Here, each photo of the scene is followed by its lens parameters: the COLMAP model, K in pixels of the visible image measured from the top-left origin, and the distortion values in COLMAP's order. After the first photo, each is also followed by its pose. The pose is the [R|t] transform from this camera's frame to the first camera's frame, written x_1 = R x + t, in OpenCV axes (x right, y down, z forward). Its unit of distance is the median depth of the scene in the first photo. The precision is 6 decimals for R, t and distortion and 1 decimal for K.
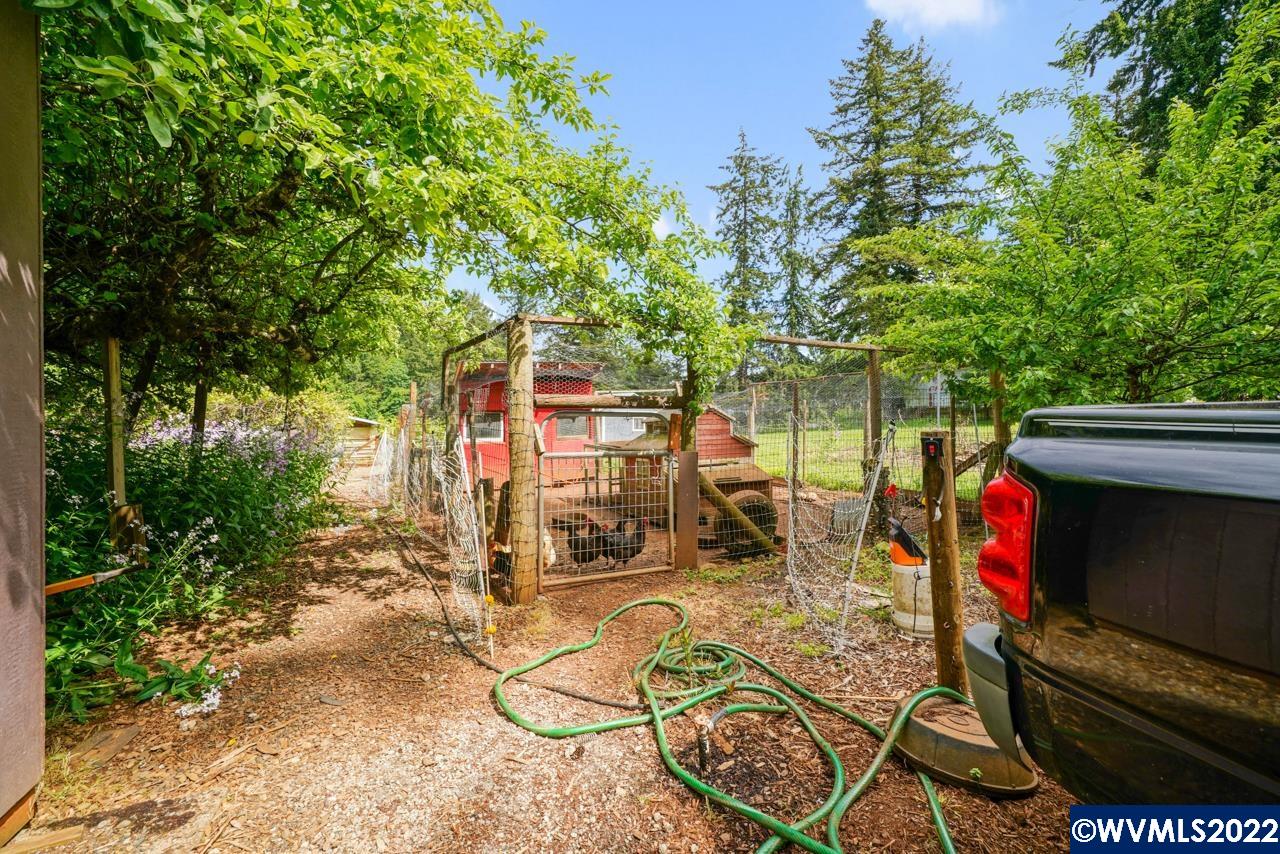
lens RADIAL K [[523.7, 0, 642.1], [0, 523.7, 418.9], [0, 0, 1]] dist [-0.000681, 0.002092]
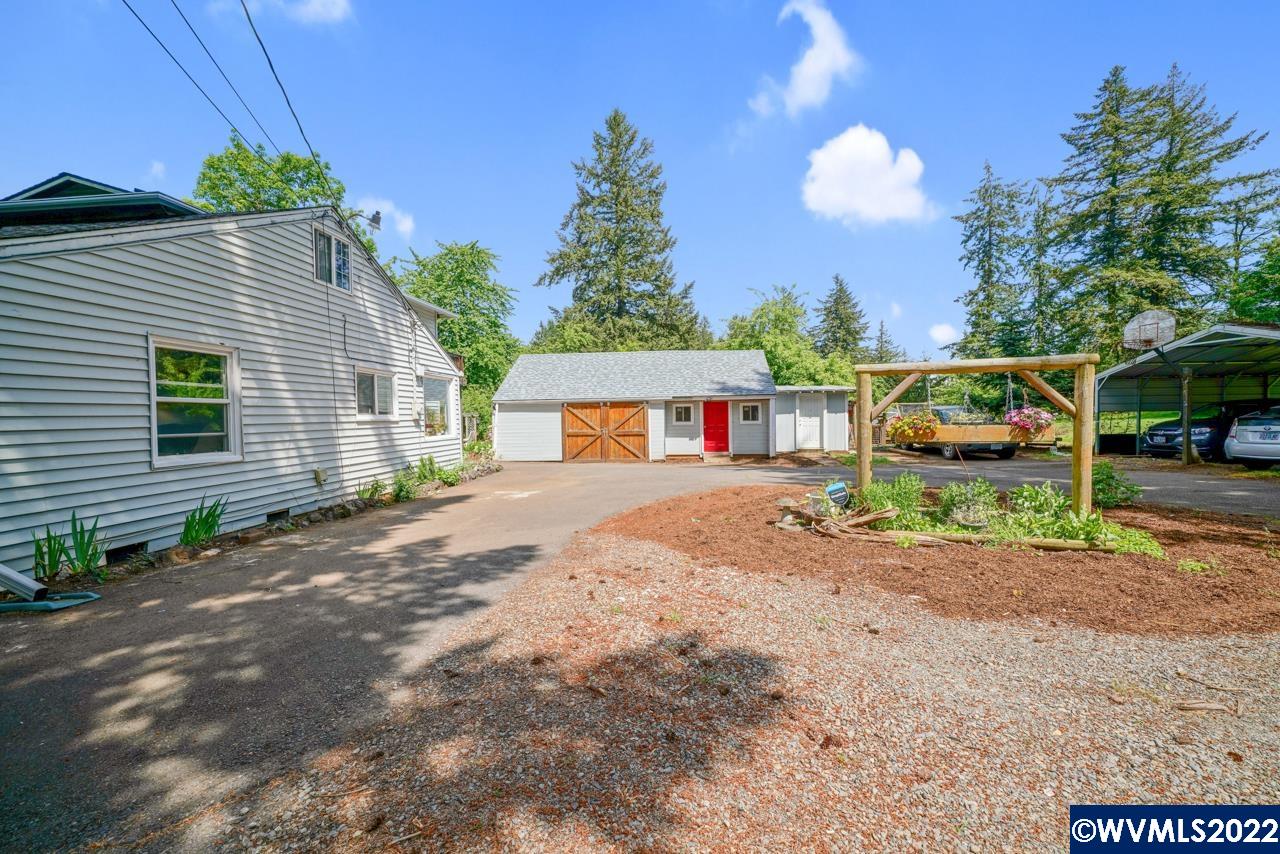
lens RADIAL K [[507.3, 0, 636.4], [0, 507.3, 428.3], [0, 0, 1]] dist [0.002205, 0.000650]
pose [[0.889246, -0.000204, -0.457430, 0.015617], [0.011246, 0.999707, 0.021415, -0.001477], [0.457292, -0.024188, 0.888988, -0.366261]]
